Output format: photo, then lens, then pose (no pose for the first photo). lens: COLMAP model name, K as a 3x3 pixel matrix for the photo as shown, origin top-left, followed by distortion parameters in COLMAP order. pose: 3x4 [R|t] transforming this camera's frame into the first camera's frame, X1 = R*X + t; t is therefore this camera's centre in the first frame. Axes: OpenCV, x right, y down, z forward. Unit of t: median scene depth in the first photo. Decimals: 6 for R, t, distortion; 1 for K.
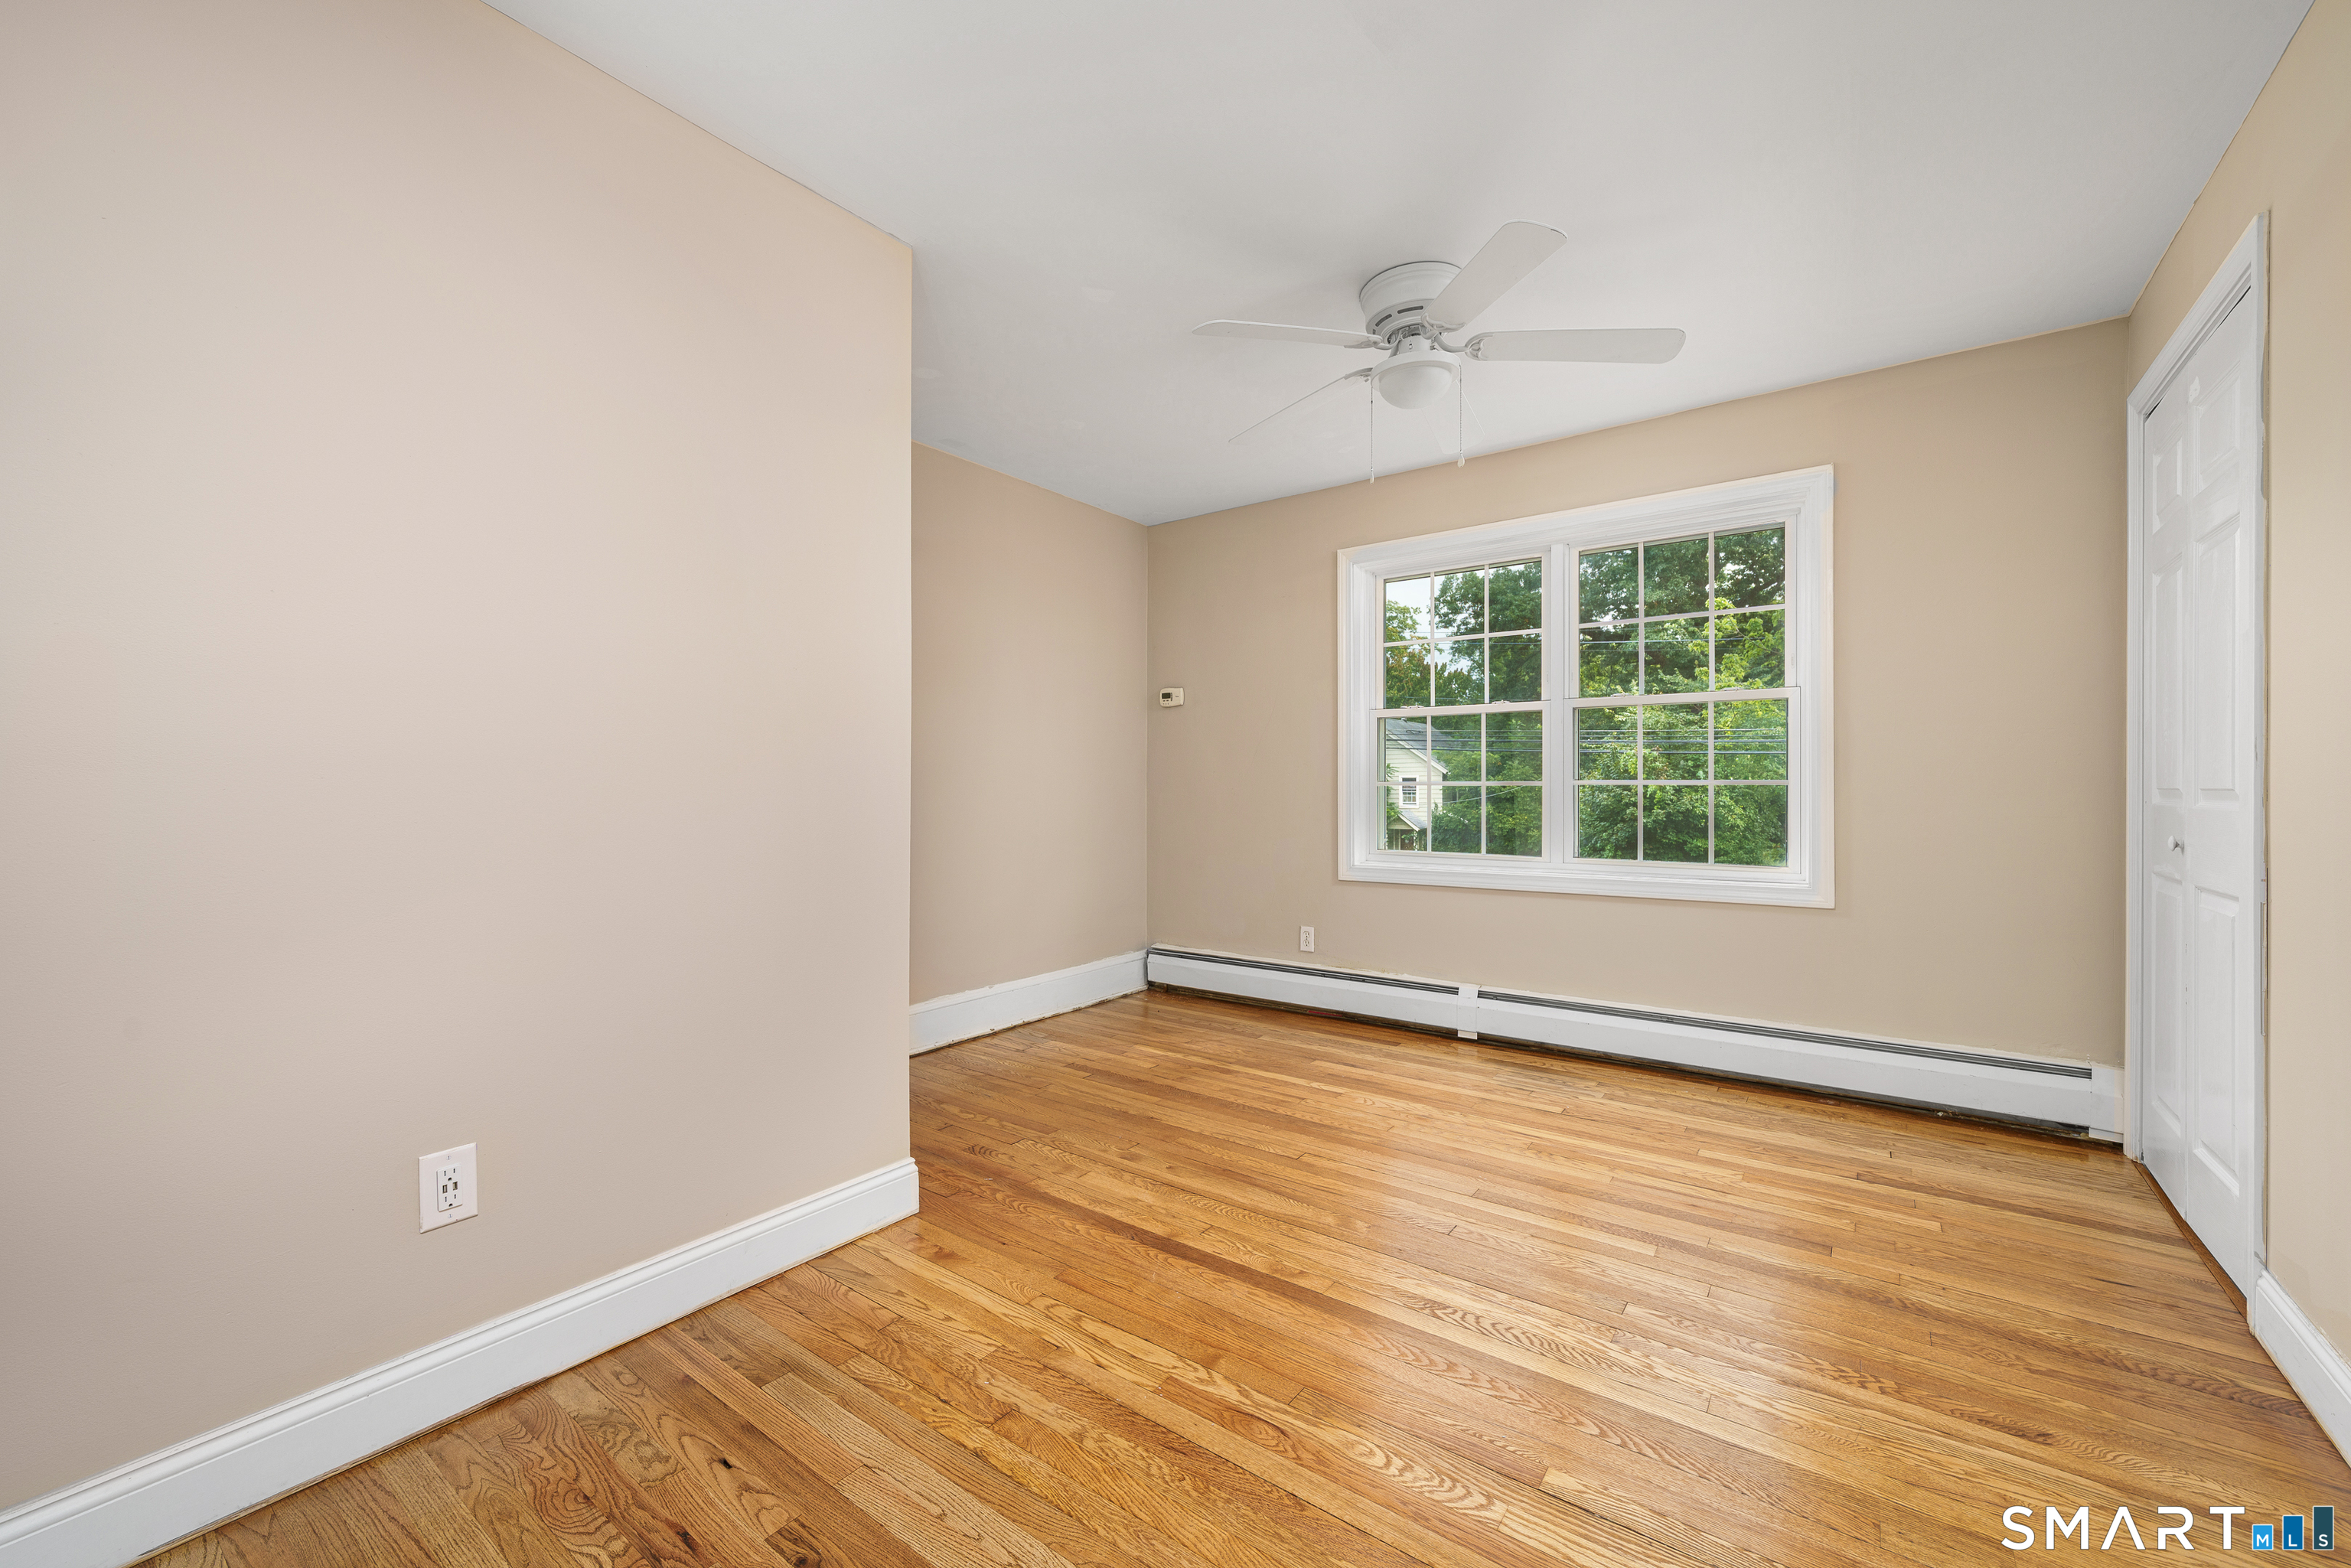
lens RADIAL K [[915.5, 0, 1172.0], [0, 915.5, 786.9], [0, 0, 1]] dist [-0.001589, -0.000069]
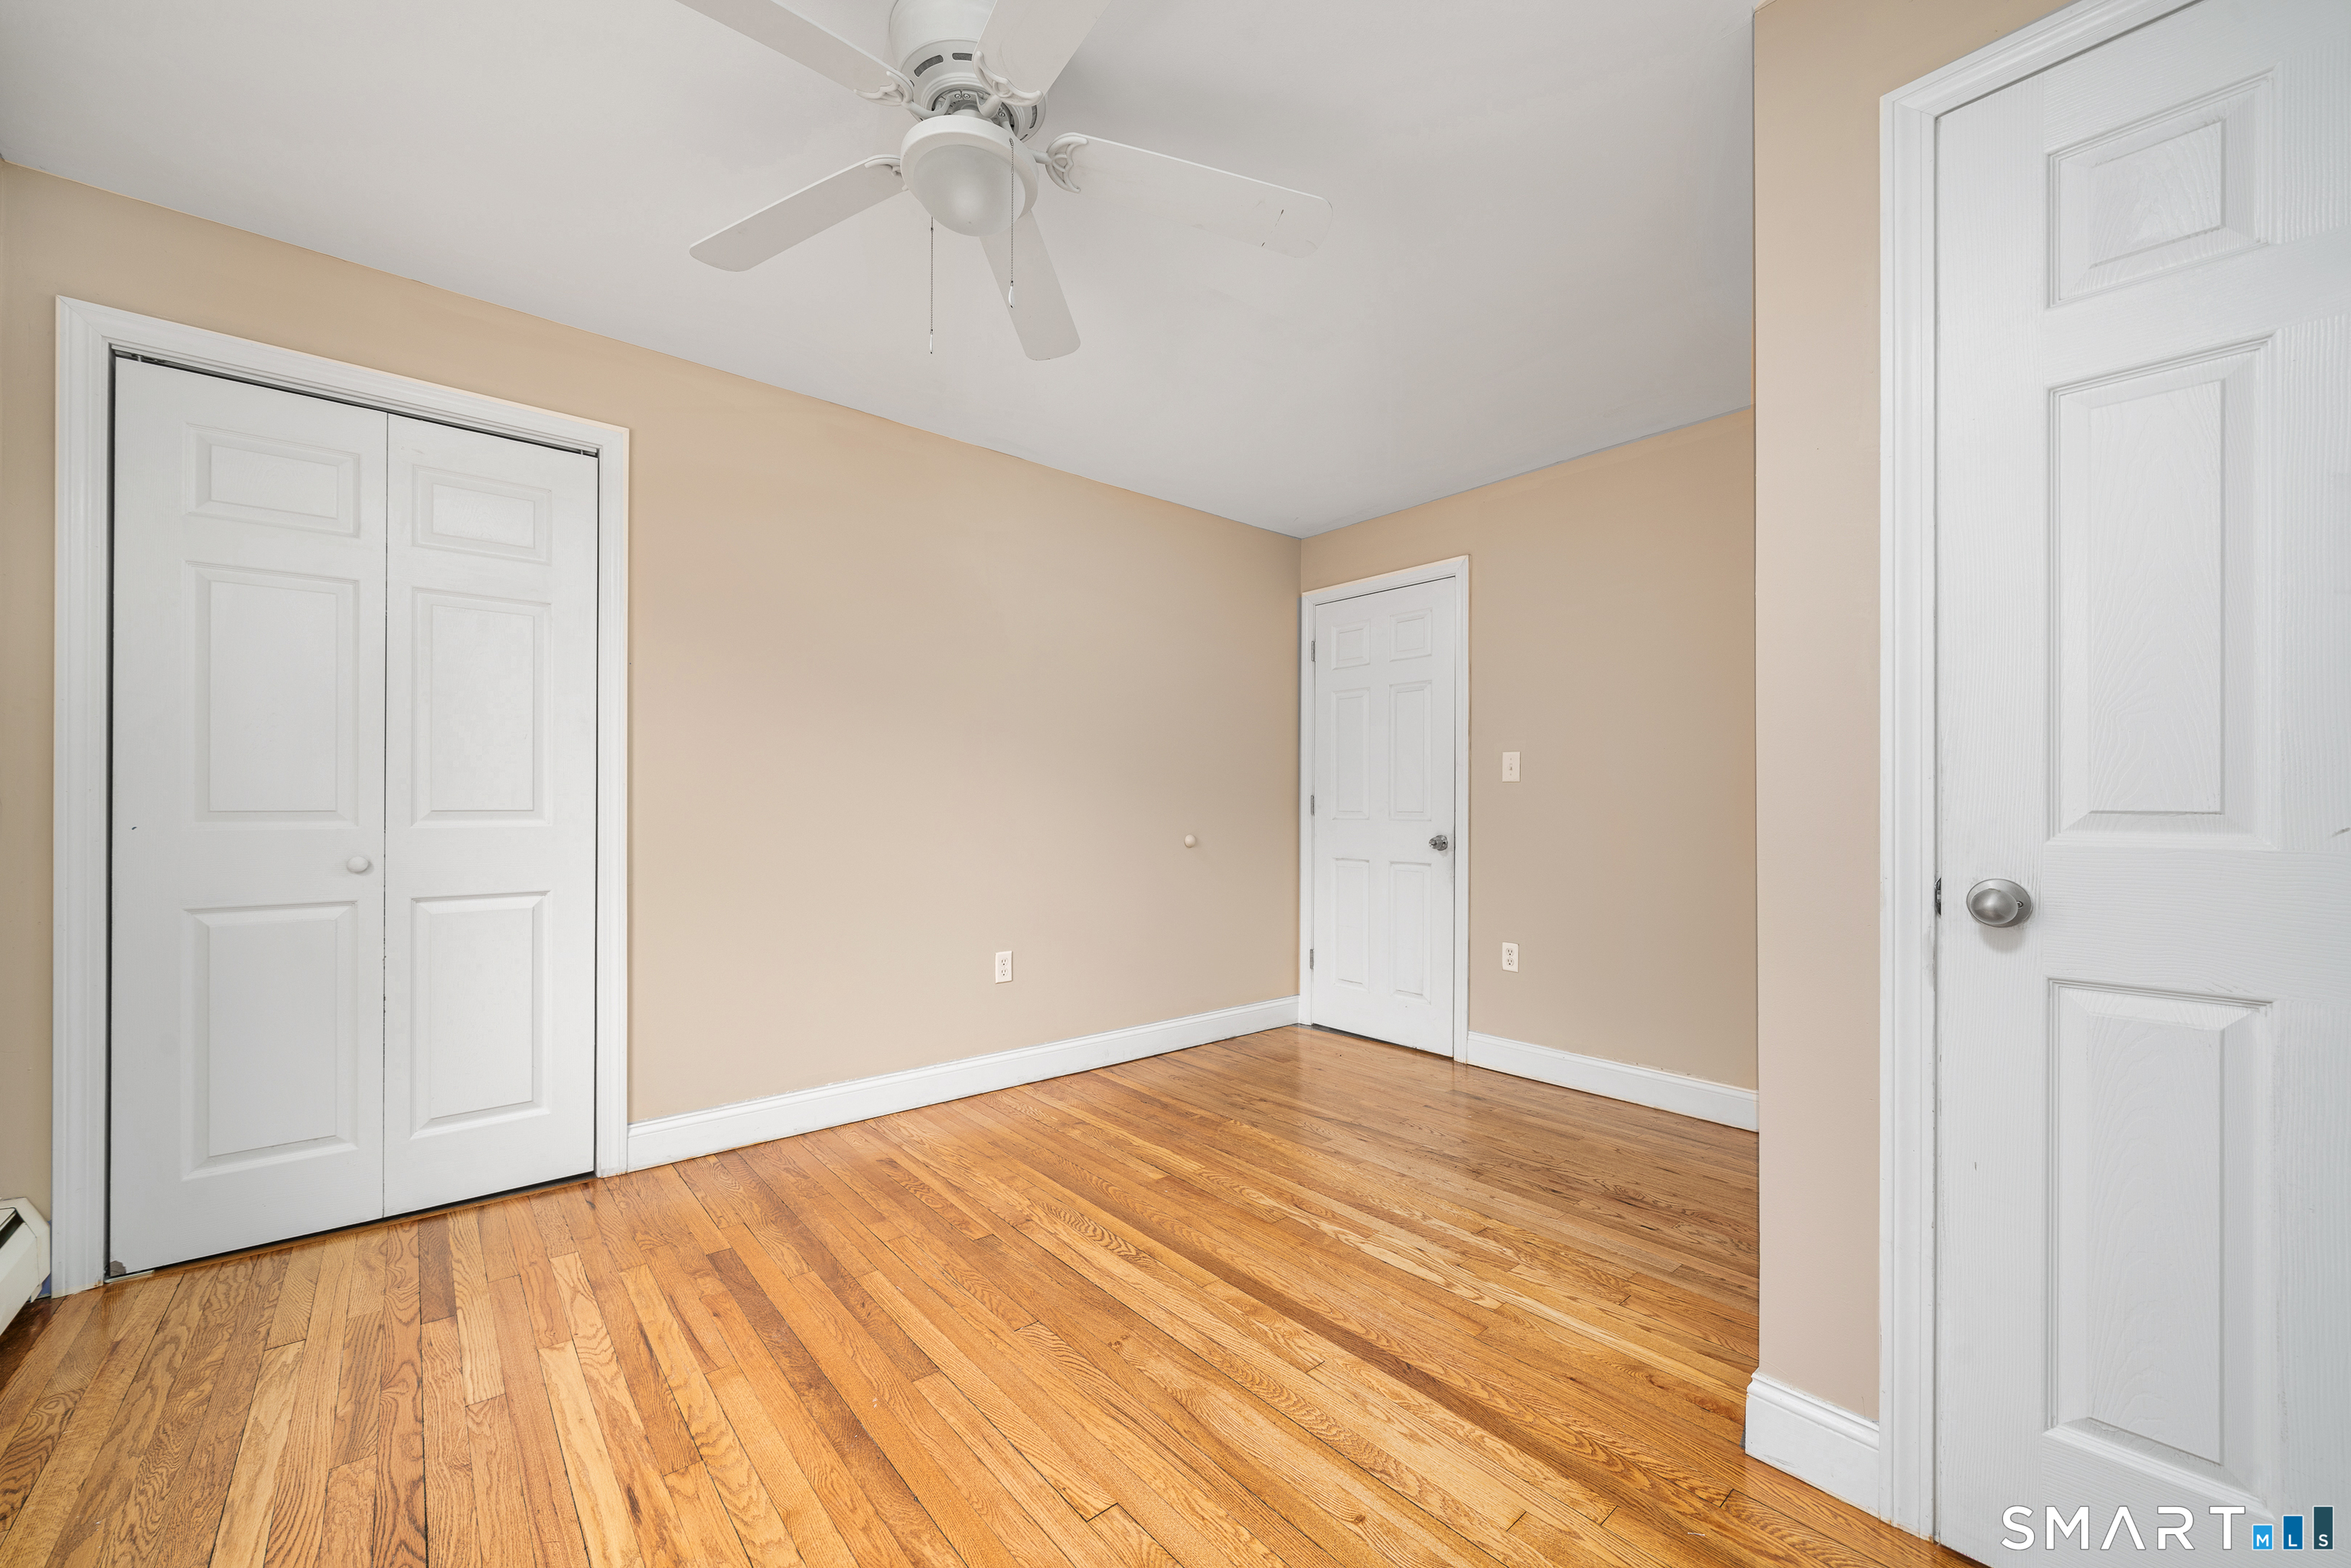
lens RADIAL K [[915.5, 0, 1160.0], [0, 915.5, 795.5], [0, 0, 1]] dist [-0.001589, -0.000069]
pose [[-0.971557, -0.001751, 0.236800, -0.020147], [-0.002756, 0.999989, -0.003912, -0.013435], [-0.236790, -0.004454, -0.971551, 1.922109]]
